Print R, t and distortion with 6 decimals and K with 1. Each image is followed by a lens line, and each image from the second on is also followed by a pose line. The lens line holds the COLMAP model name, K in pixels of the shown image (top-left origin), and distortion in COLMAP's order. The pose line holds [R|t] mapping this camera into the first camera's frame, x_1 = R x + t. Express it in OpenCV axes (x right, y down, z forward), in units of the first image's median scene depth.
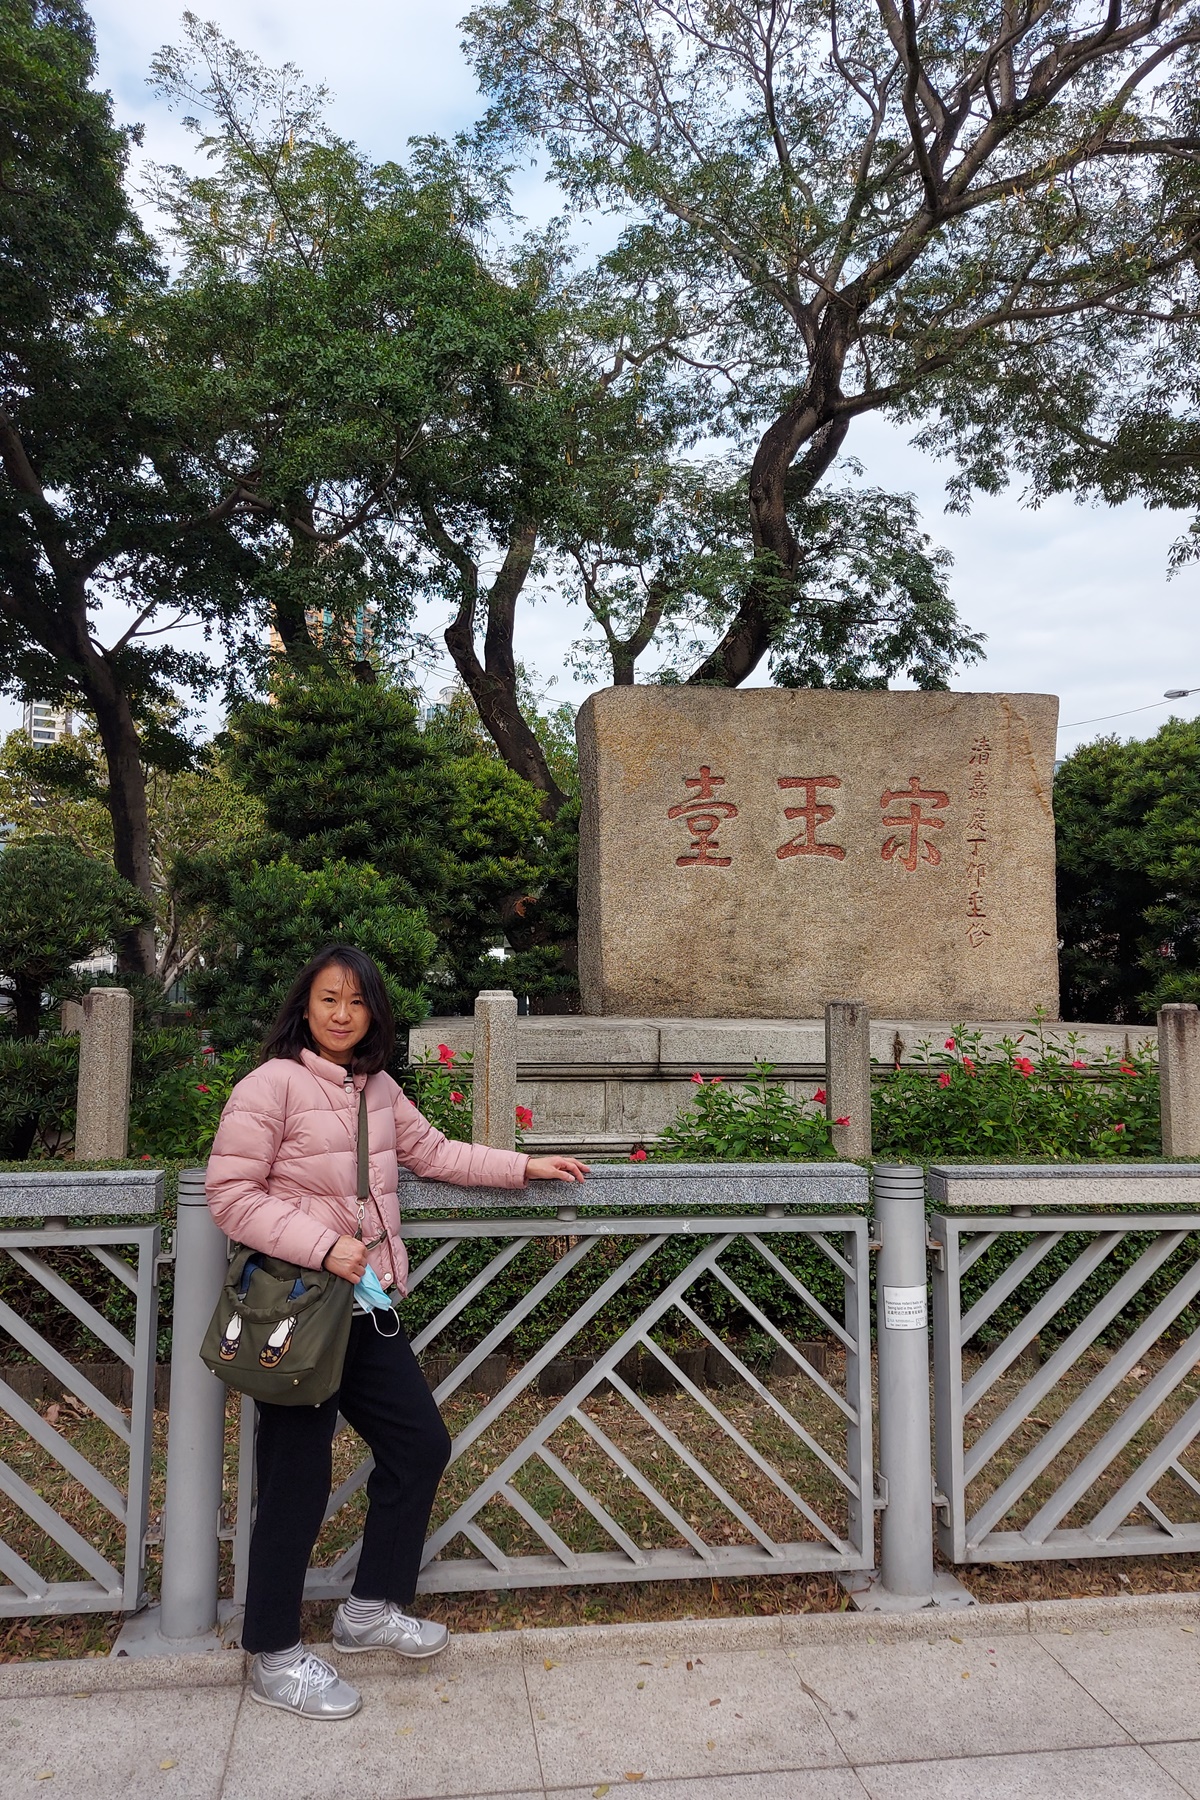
lens RADIAL K [[1243.4, 0, 607.4], [0, 1243.4, 905.2], [0, 0, 1]] dist [0.104428, -0.122282]
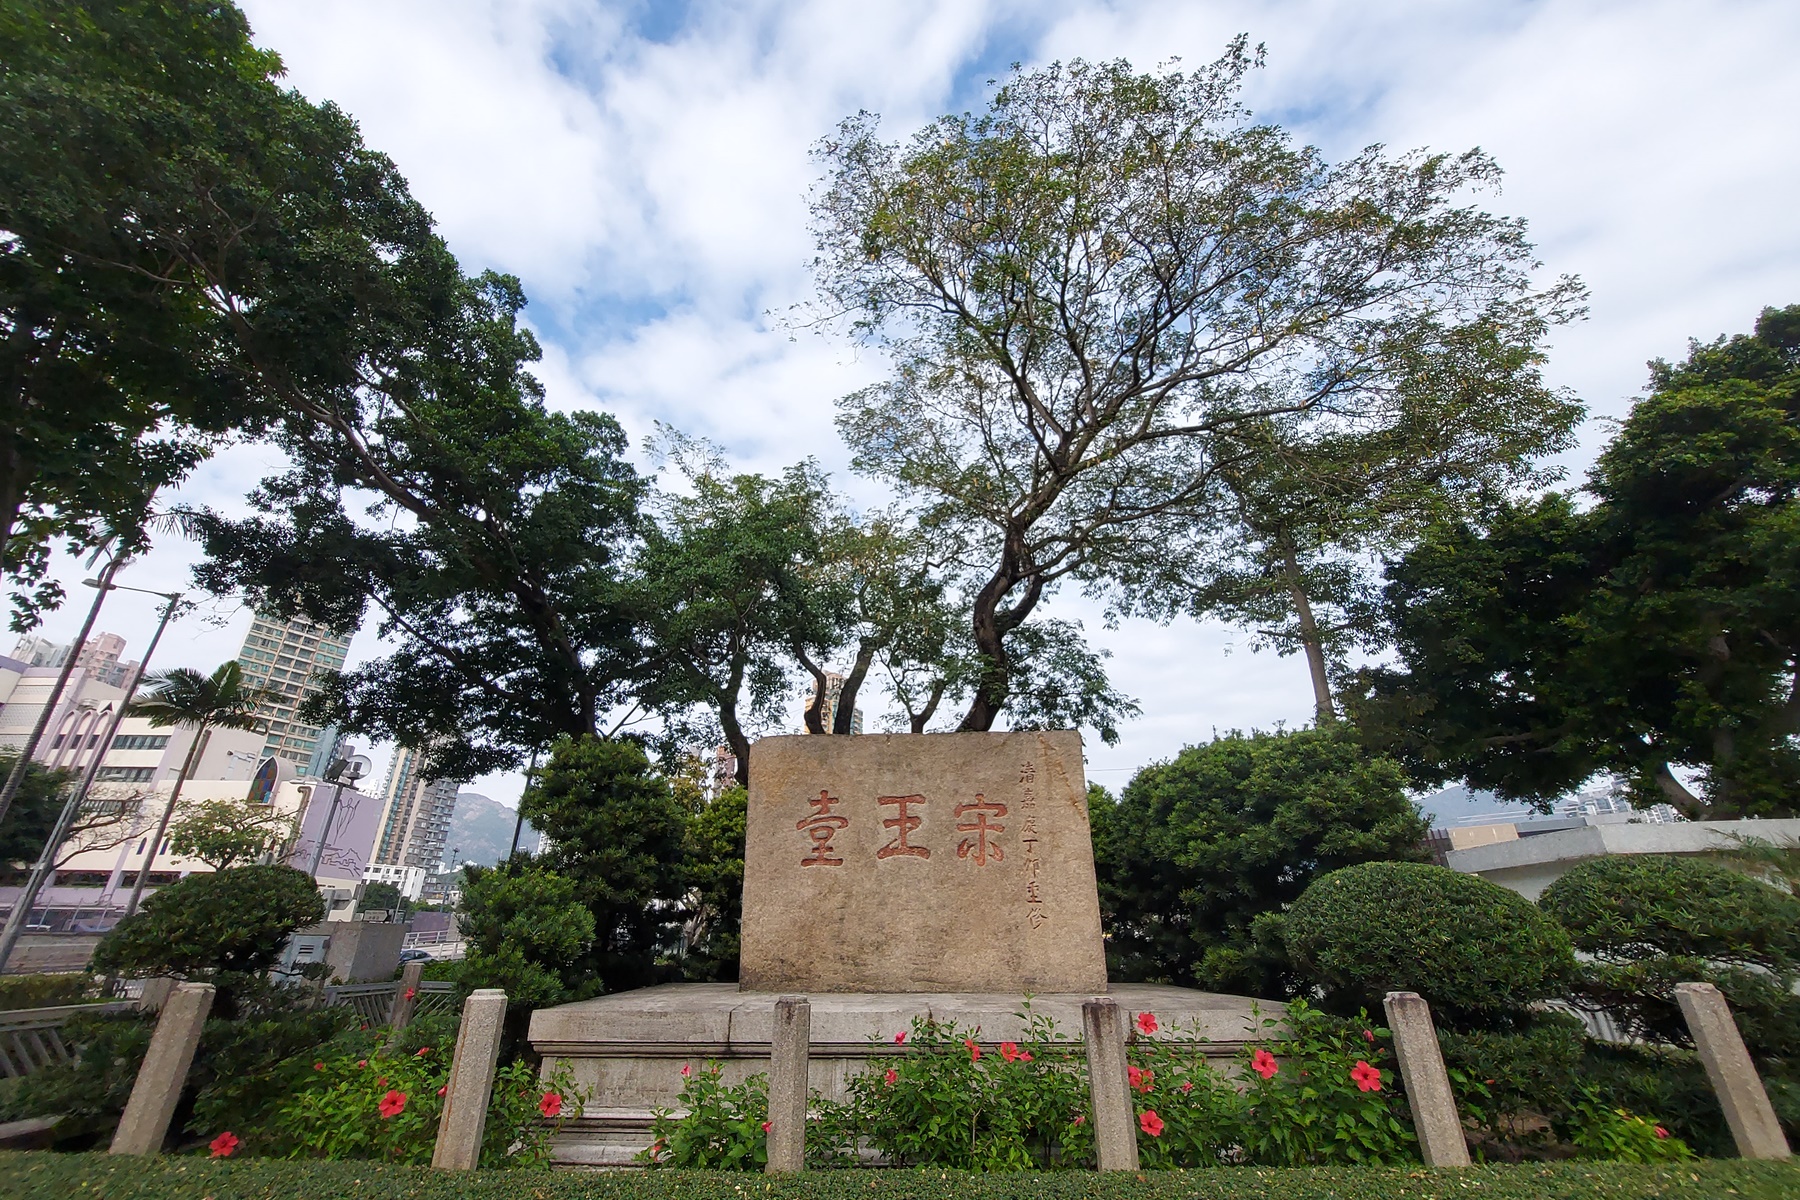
lens RADIAL K [[707.9, 0, 884.9], [0, 707.9, 594.8], [0, 0, 1]] dist [-0.002198, -0.009994]
pose [[0.989880, -0.069231, -0.123874, 0.252443], [0.017881, 0.926816, -0.375090, -0.014318], [0.140776, 0.369079, 0.918674, 0.183384]]
